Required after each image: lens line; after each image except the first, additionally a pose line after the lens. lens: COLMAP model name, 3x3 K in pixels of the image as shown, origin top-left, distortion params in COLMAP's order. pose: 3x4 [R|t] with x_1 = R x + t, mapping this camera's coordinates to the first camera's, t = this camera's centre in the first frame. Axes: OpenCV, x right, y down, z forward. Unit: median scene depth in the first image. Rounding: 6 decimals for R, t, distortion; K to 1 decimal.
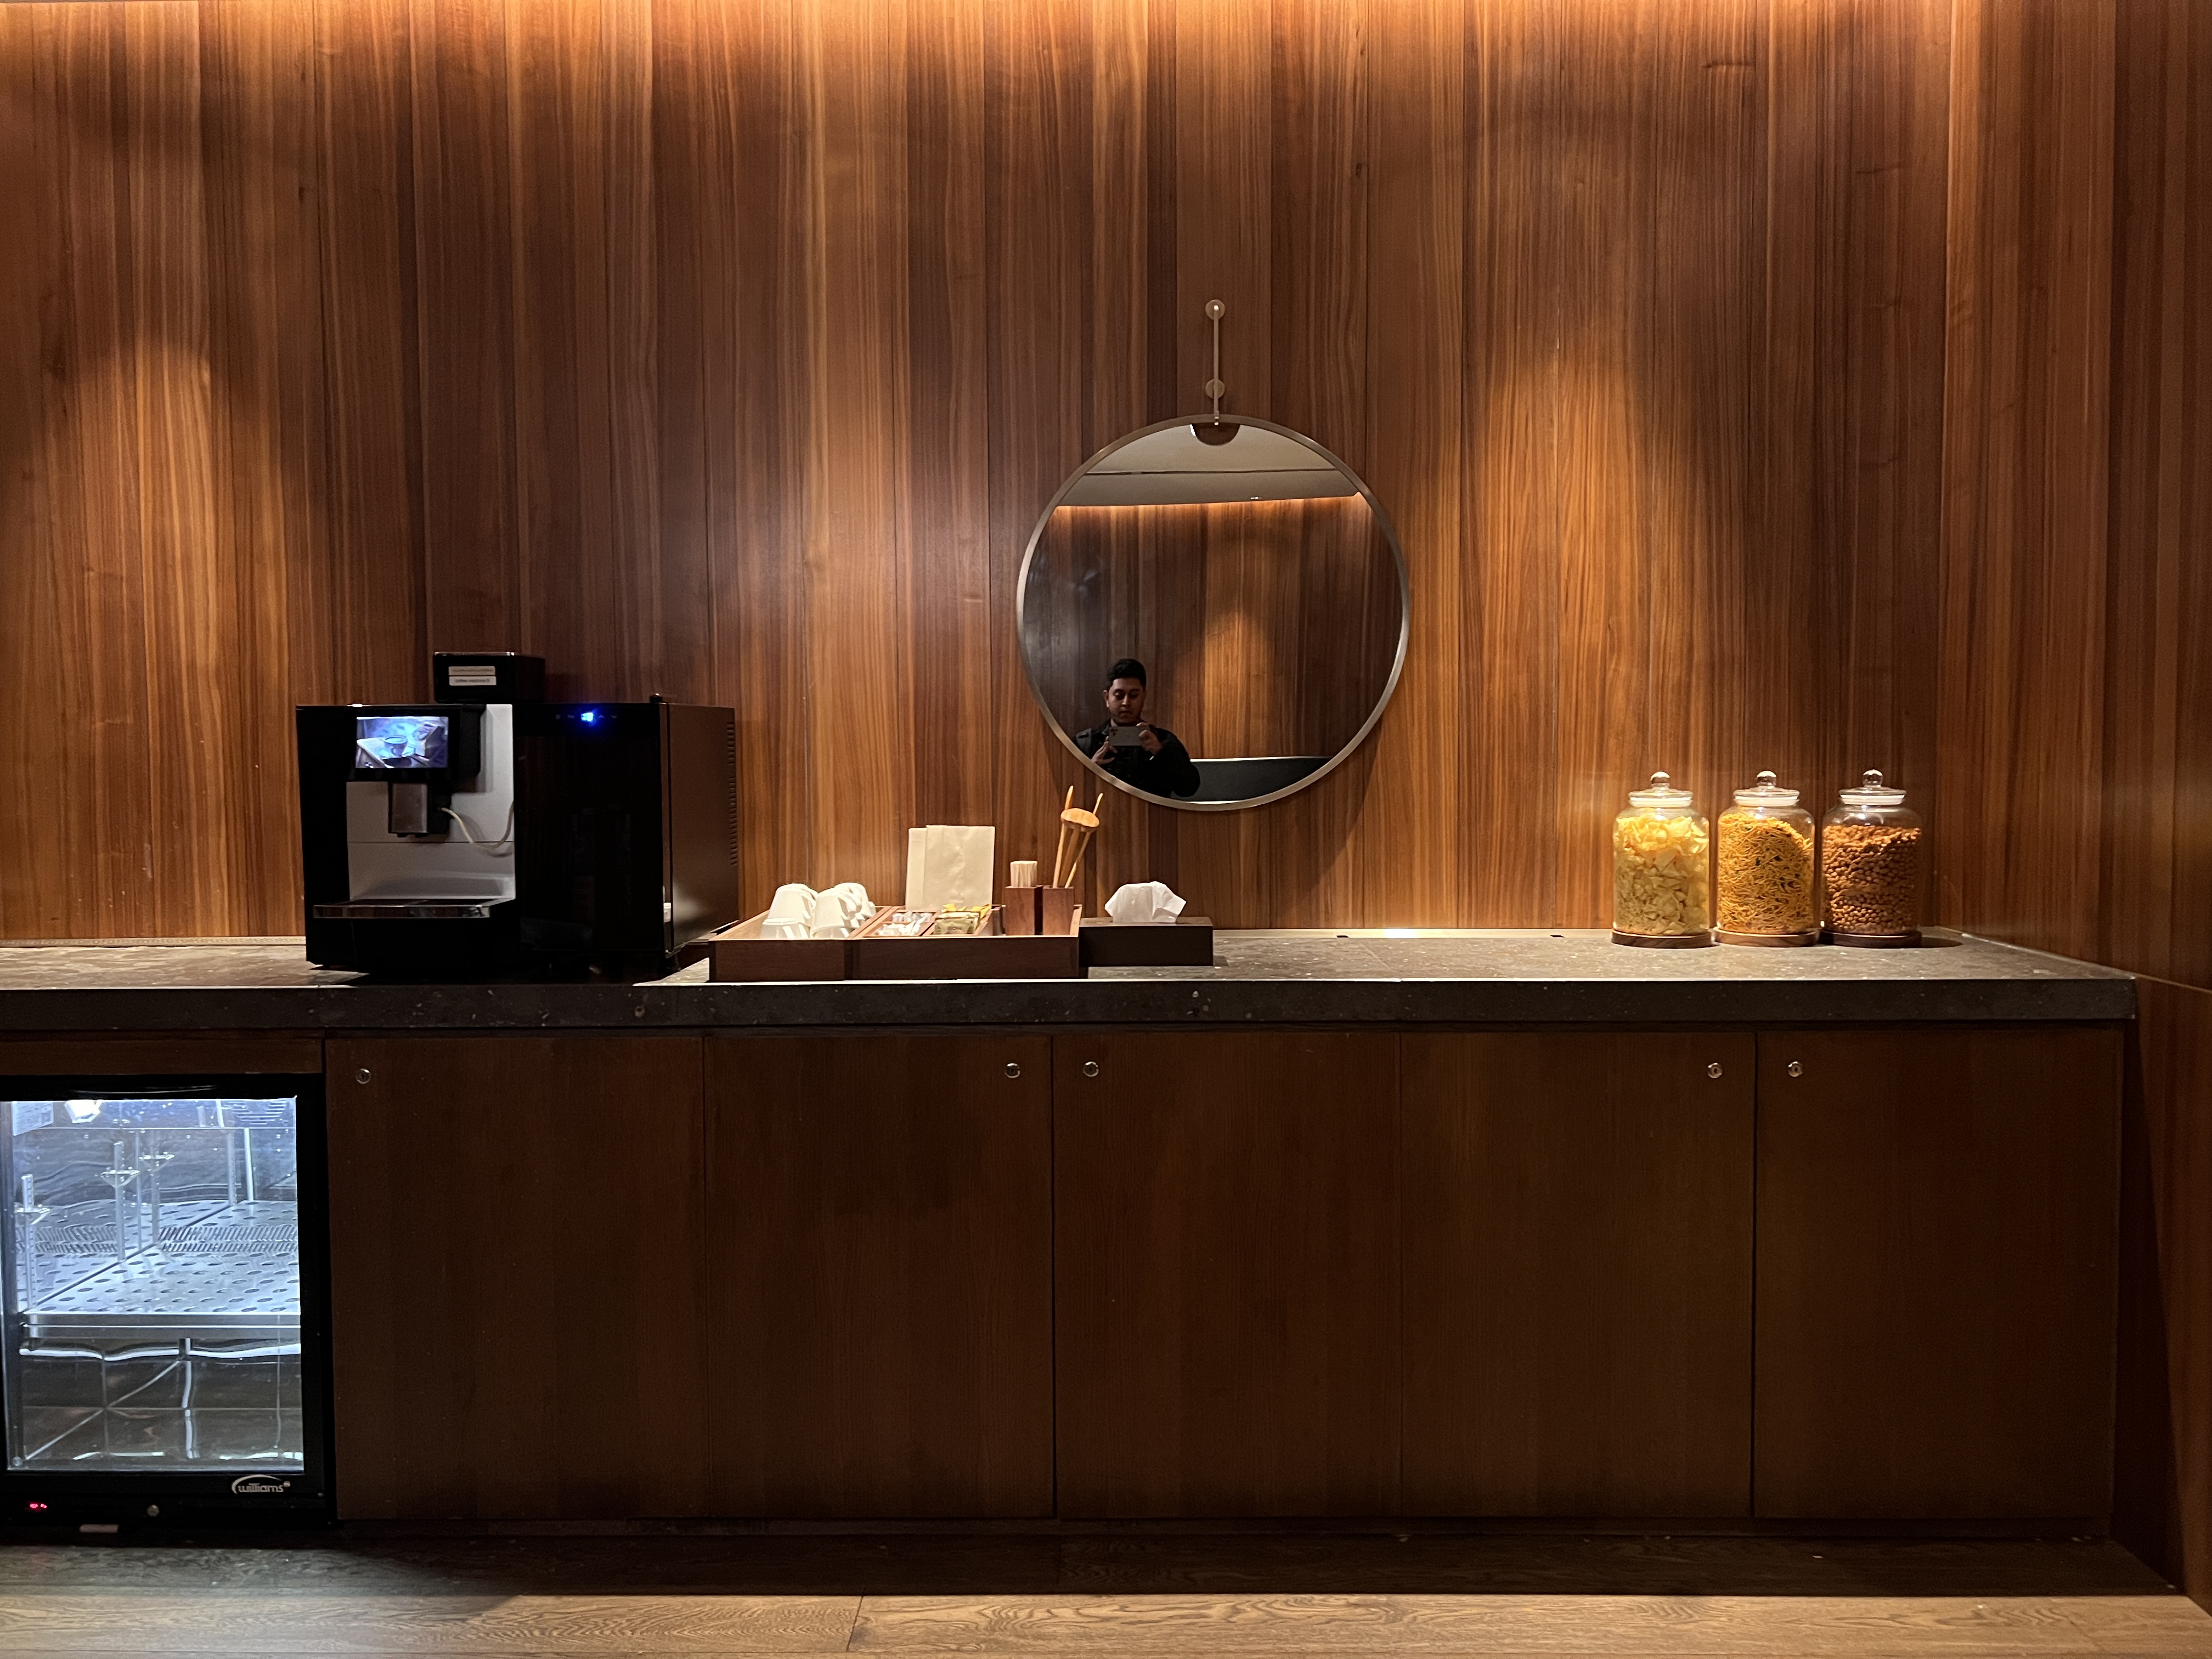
lens RADIAL K [[1642.1, 0, 1106.0], [0, 1642.1, 829.5], [0, 0, 1]] dist [0.019429, -0.007607]
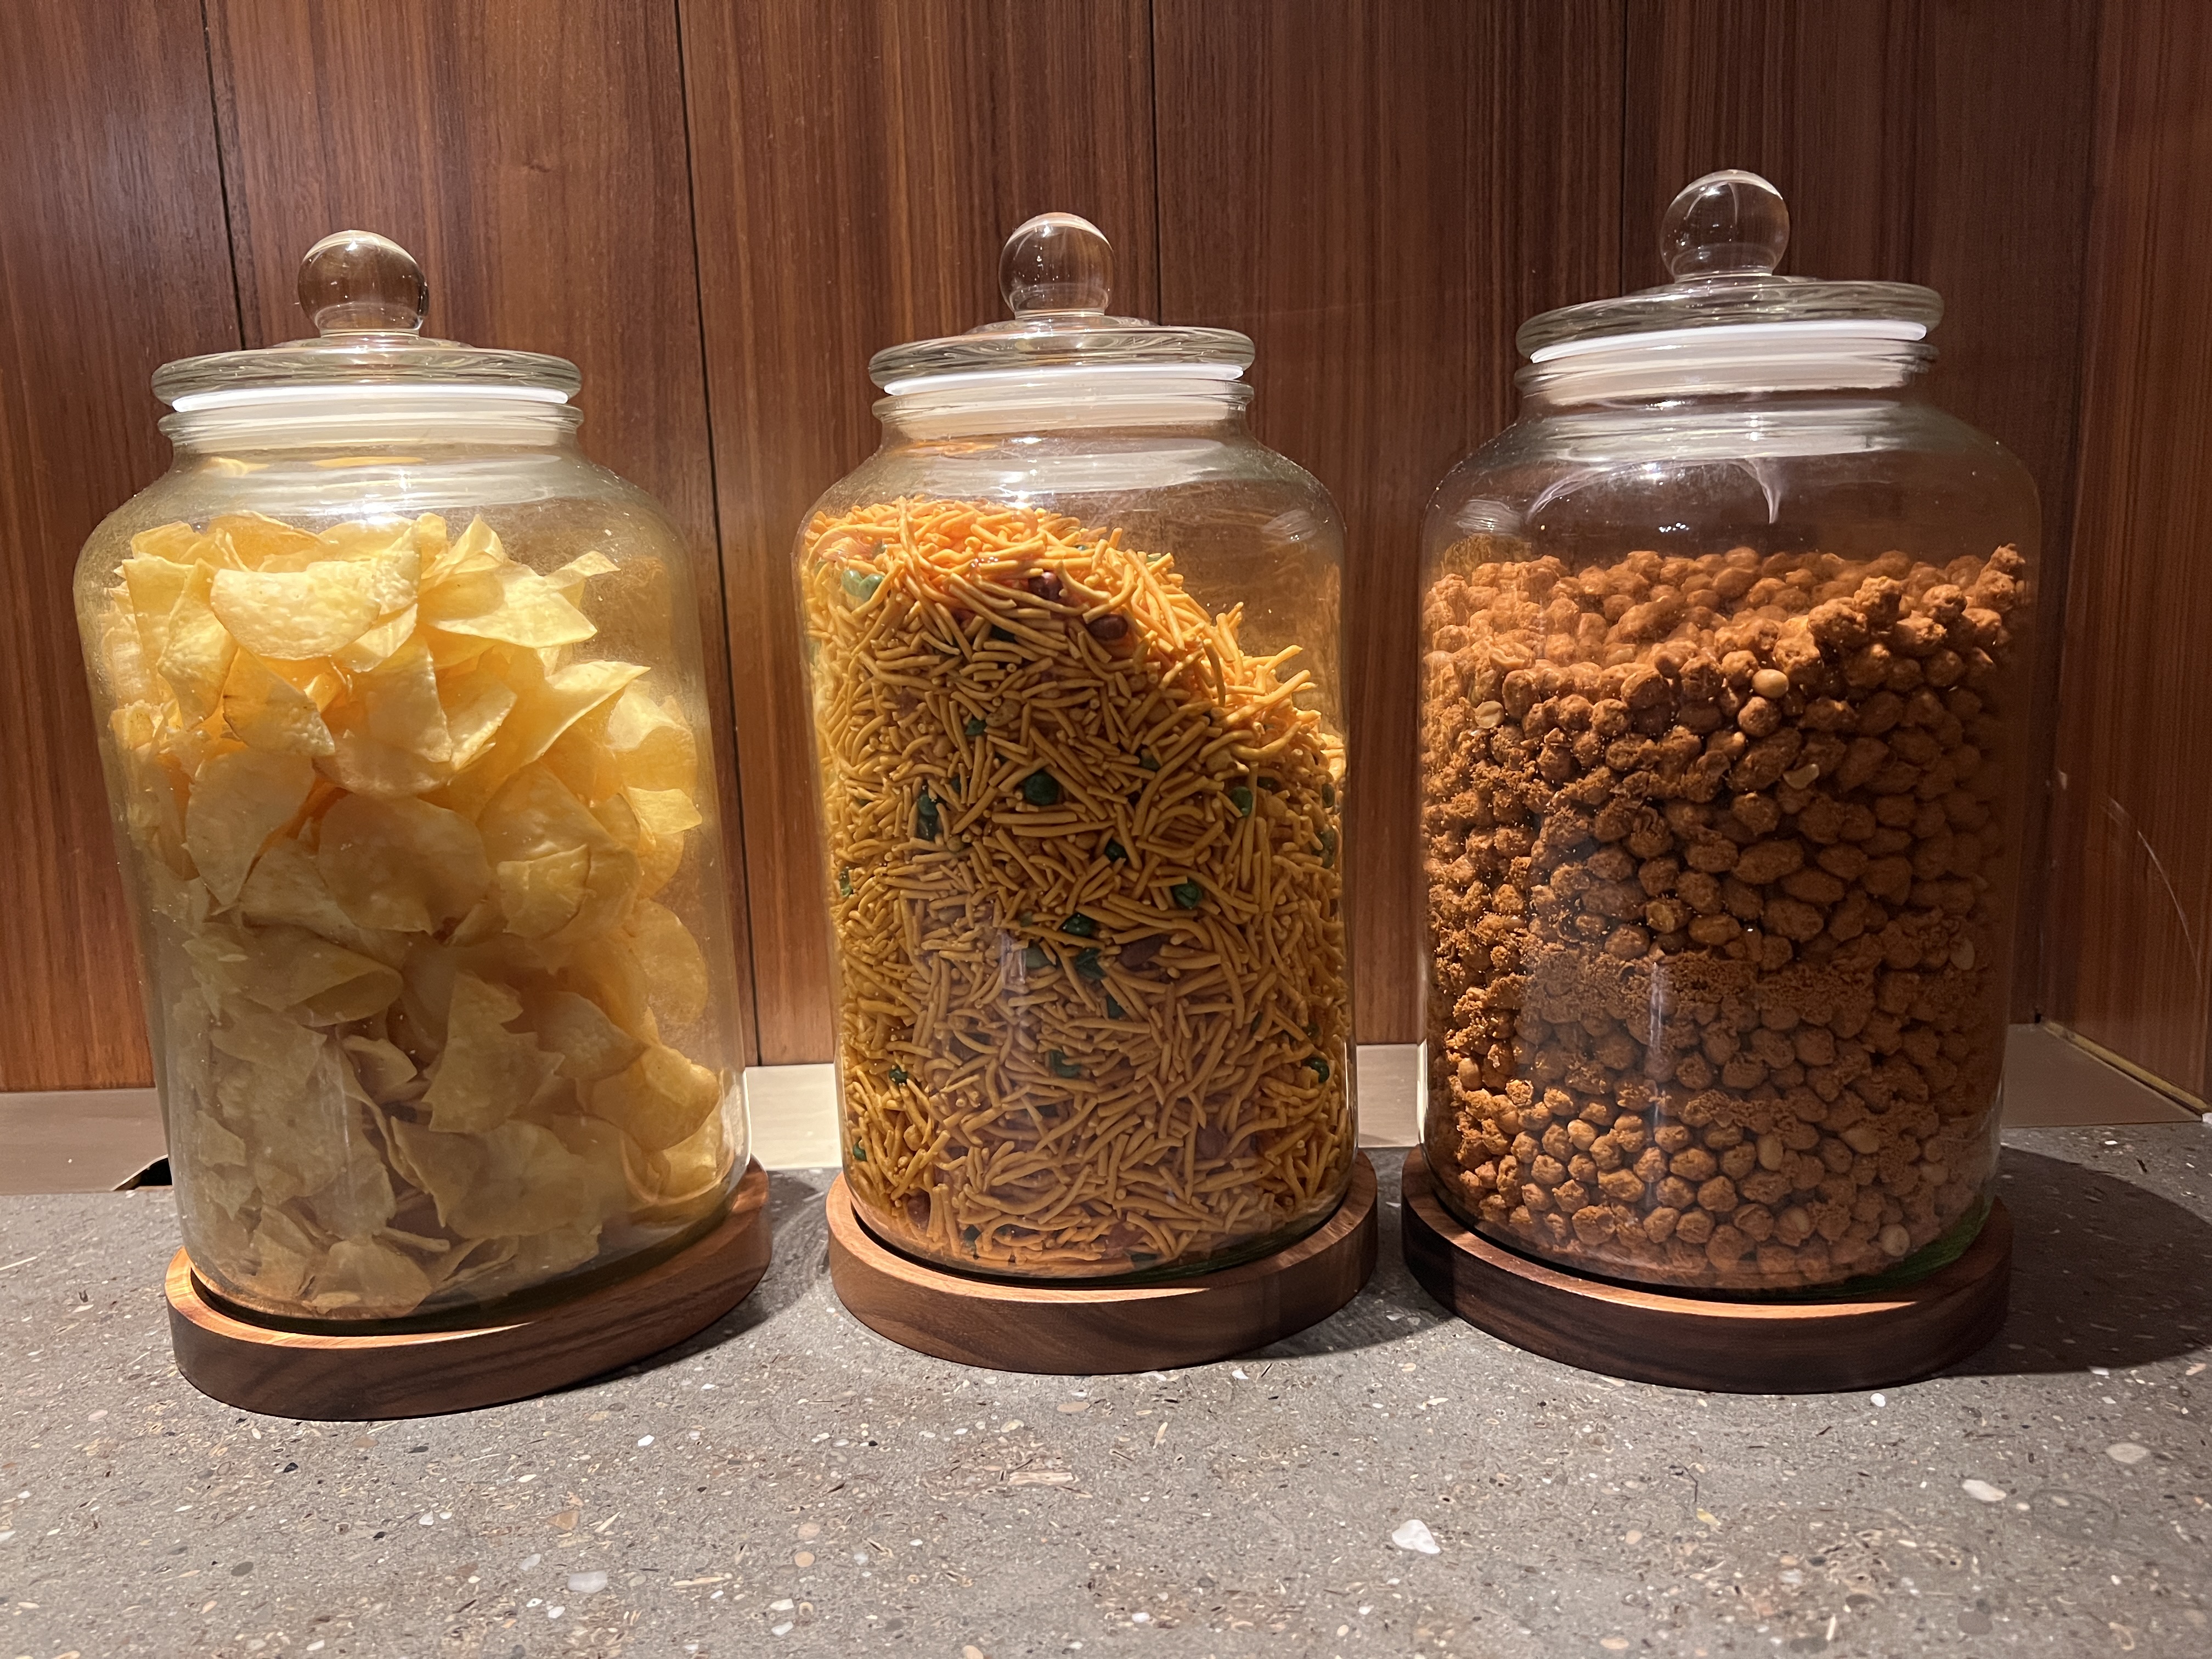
lens RADIAL K [[1720.4, 0, 1106.0], [0, 1720.4, 829.5], [0, 0, 1]] dist [0.031554, -0.002502]
pose [[0.999580, -0.027933, 0.007733, 0.408994], [0.026823, 0.992611, 0.118342, 0.003399], [-0.010982, -0.118085, 0.992943, 0.843008]]
